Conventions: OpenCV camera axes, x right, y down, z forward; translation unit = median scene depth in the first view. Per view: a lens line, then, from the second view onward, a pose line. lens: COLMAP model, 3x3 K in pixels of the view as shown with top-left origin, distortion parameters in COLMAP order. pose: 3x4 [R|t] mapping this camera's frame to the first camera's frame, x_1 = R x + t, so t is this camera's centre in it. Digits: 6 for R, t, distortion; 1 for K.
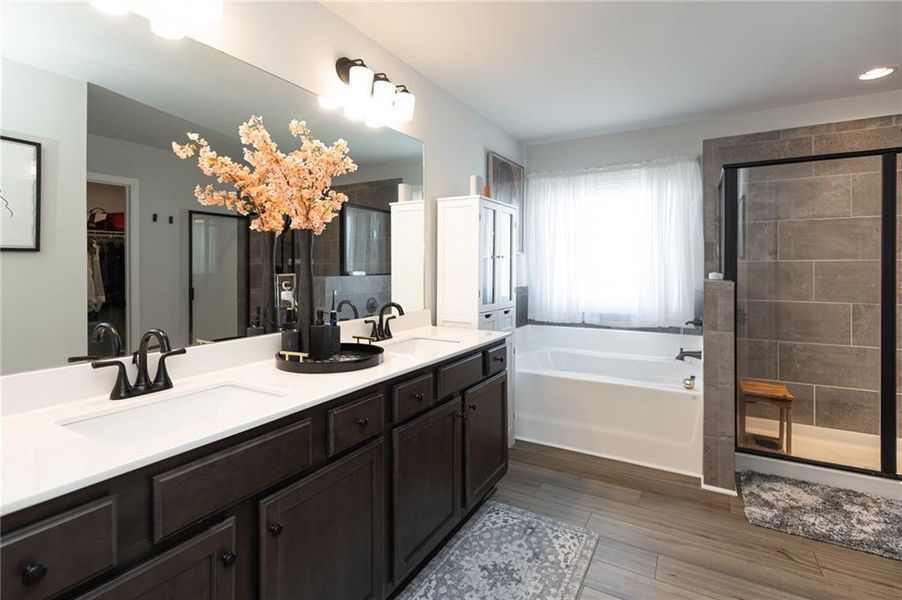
lens RADIAL K [[435.5, 0, 451.0], [0, 435.5, 269.0], [0, 0, 1]] dist [0.000632, 0.000131]
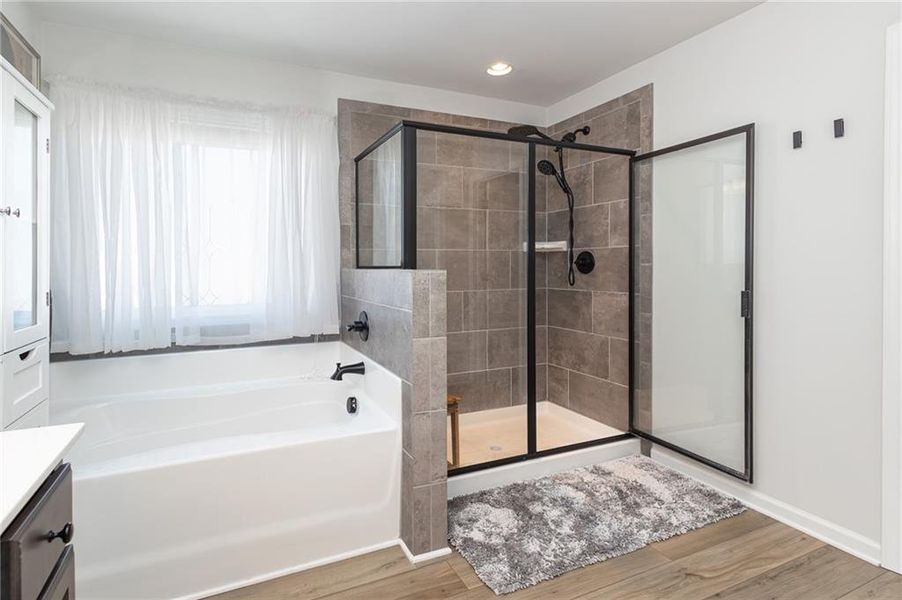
lens RADIAL K [[454.7, 0, 450.4], [0, 454.7, 269.5], [0, 0, 1]] dist [-0.000964, -0.000206]
pose [[0.579589, -0.009990, 0.814847, 0.016089], [0.005025, 0.999950, 0.008686, 0.020021], [-0.814893, -0.000940, 0.579610, 0.458601]]
